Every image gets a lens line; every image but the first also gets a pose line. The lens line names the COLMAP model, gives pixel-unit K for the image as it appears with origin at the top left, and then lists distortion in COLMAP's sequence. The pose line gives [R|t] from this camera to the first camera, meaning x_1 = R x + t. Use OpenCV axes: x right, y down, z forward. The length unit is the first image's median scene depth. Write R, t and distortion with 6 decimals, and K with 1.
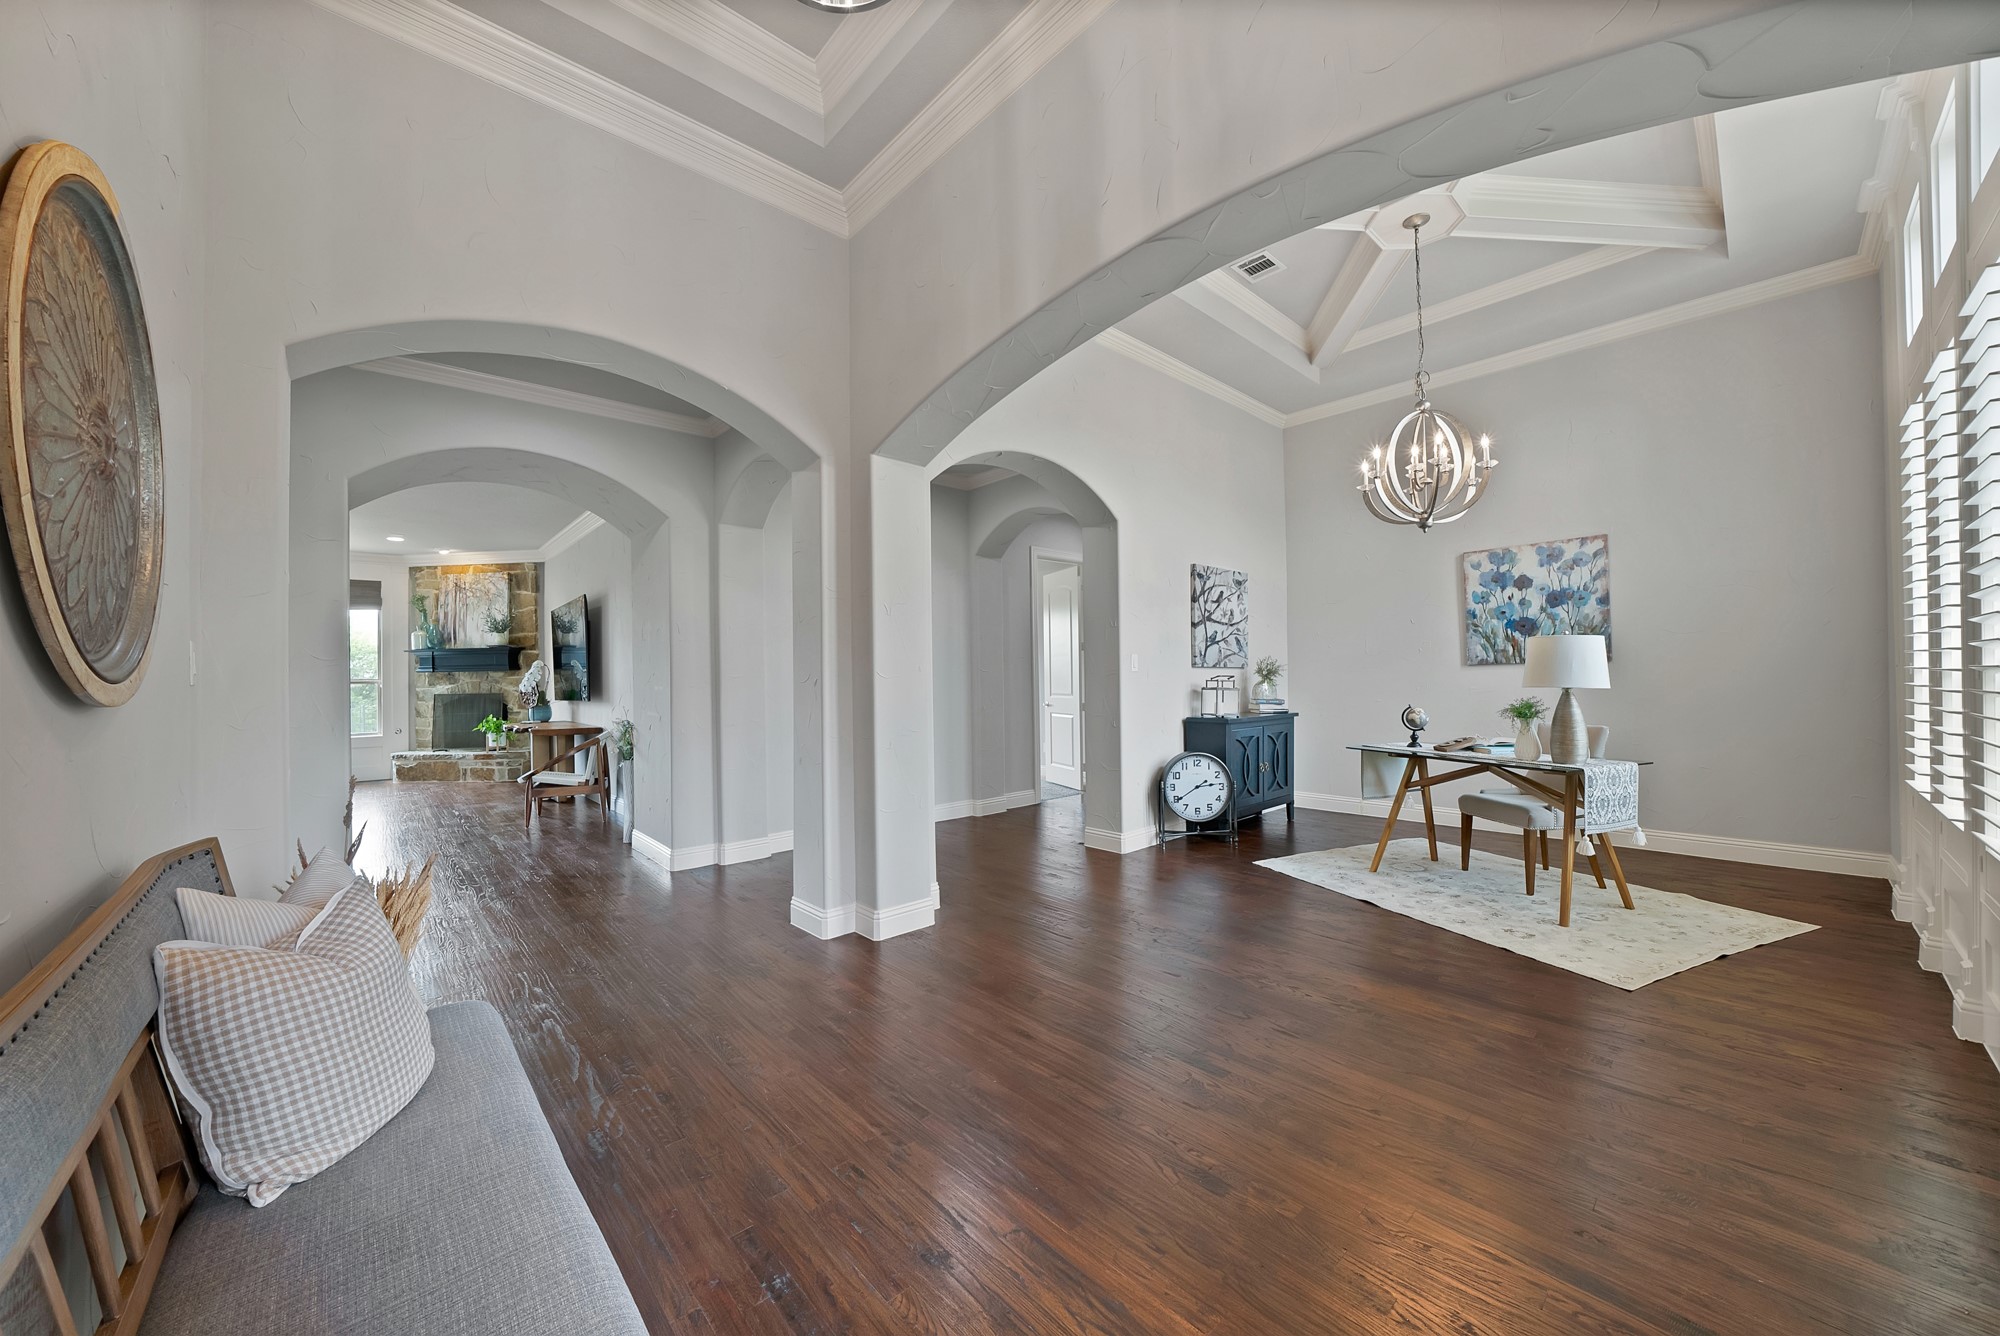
lens RADIAL K [[714.6, 0, 994.5], [0, 714.6, 675.3], [0, 0, 1]] dist [-0.019050, 0.000419]
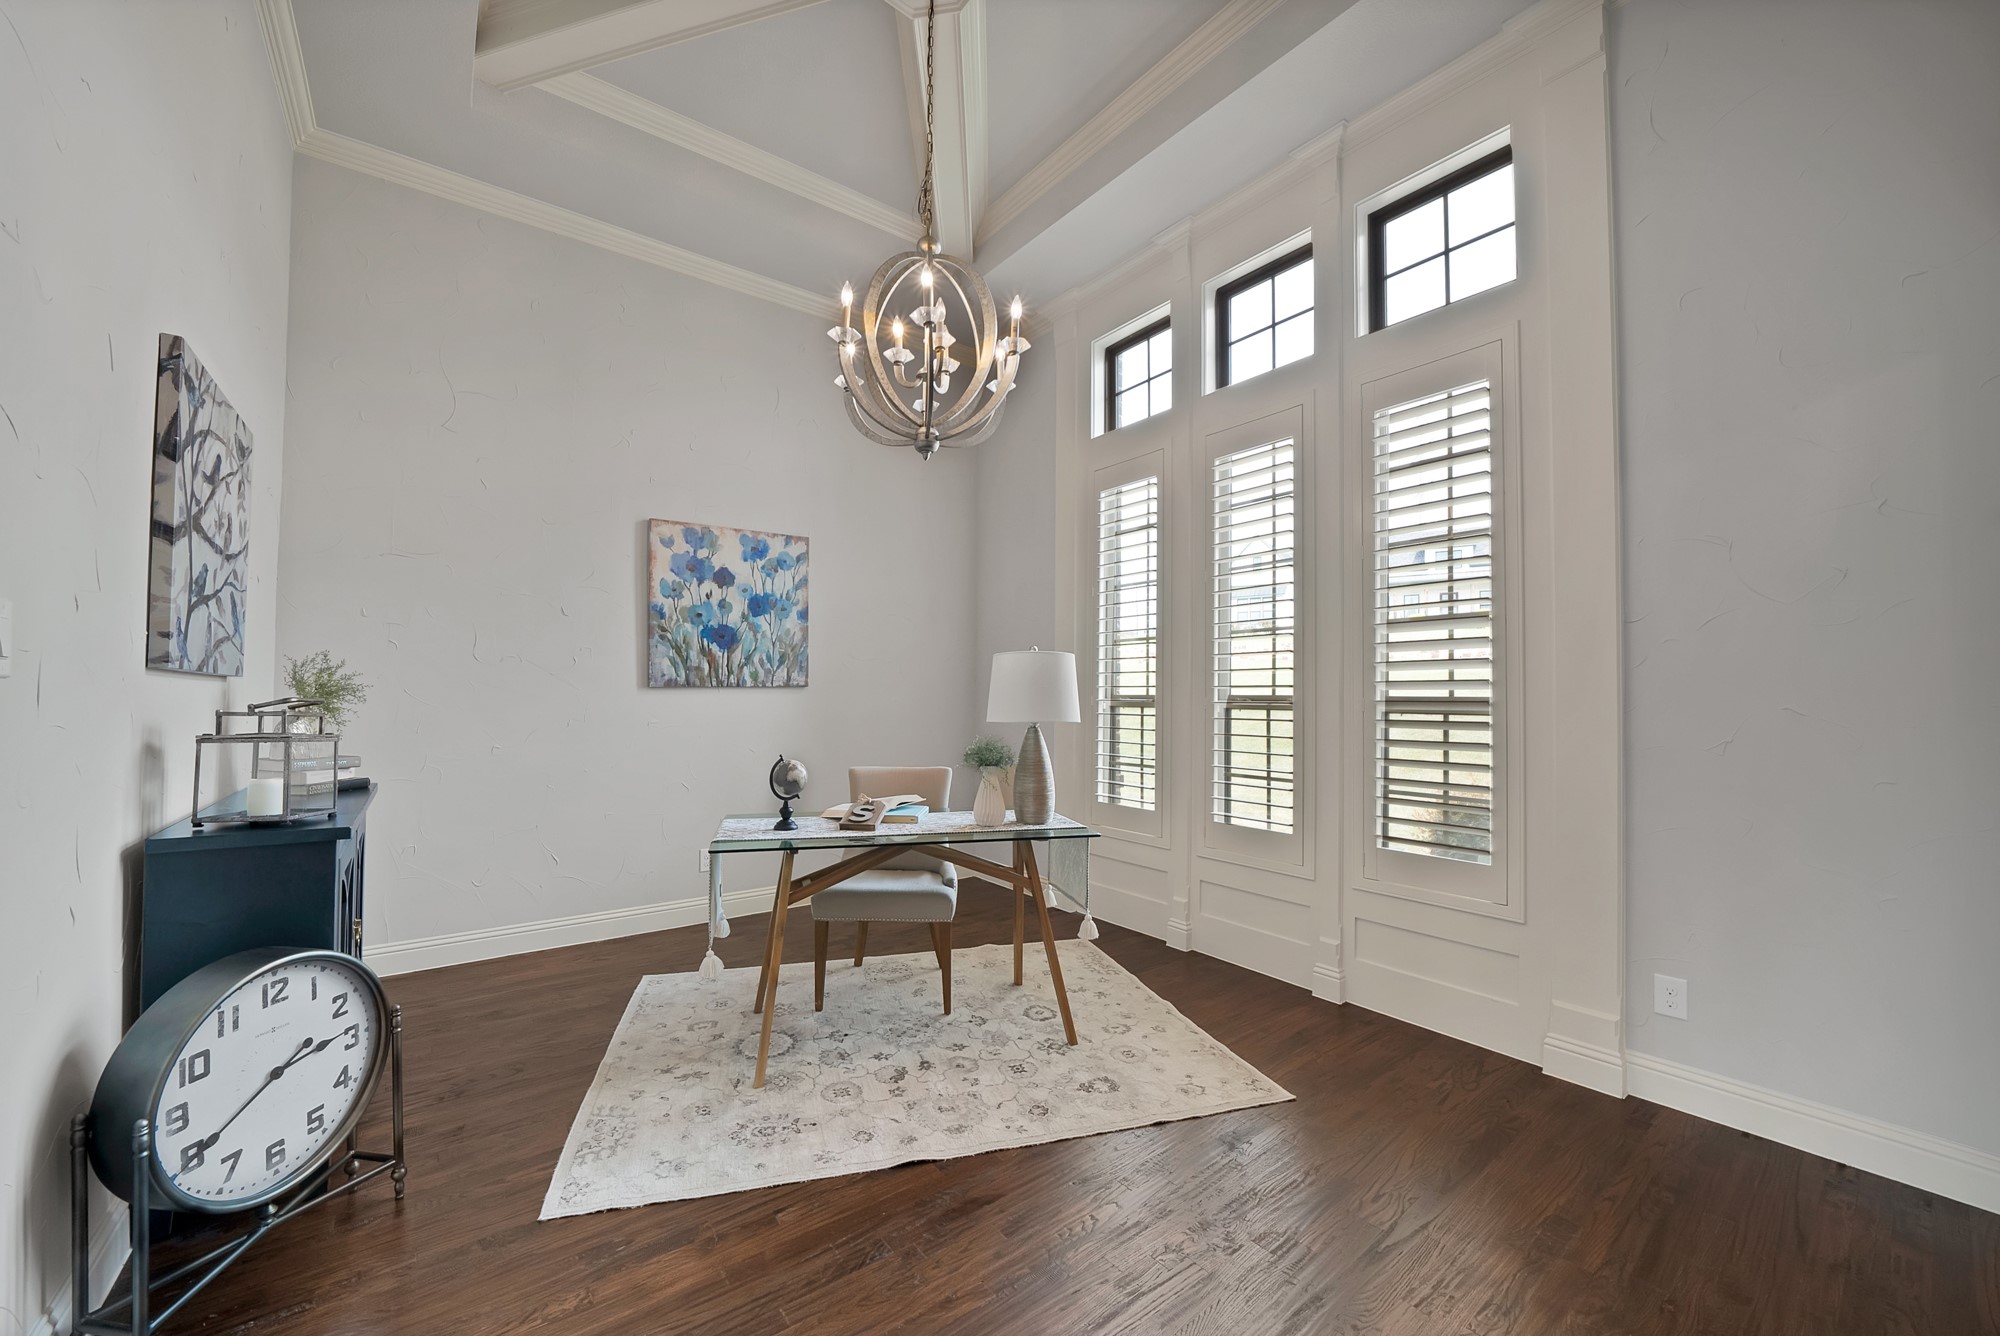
lens RADIAL K [[742.4, 0, 999.8], [0, 742.4, 681.1], [0, 0, 1]] dist [-0.025028, 0.000051]
pose [[0.088019, 0.035326, 0.995492, 0.007254], [-0.009719, 0.999354, -0.034604, 0.000827], [-0.996071, -0.006629, 0.088305, 0.651787]]
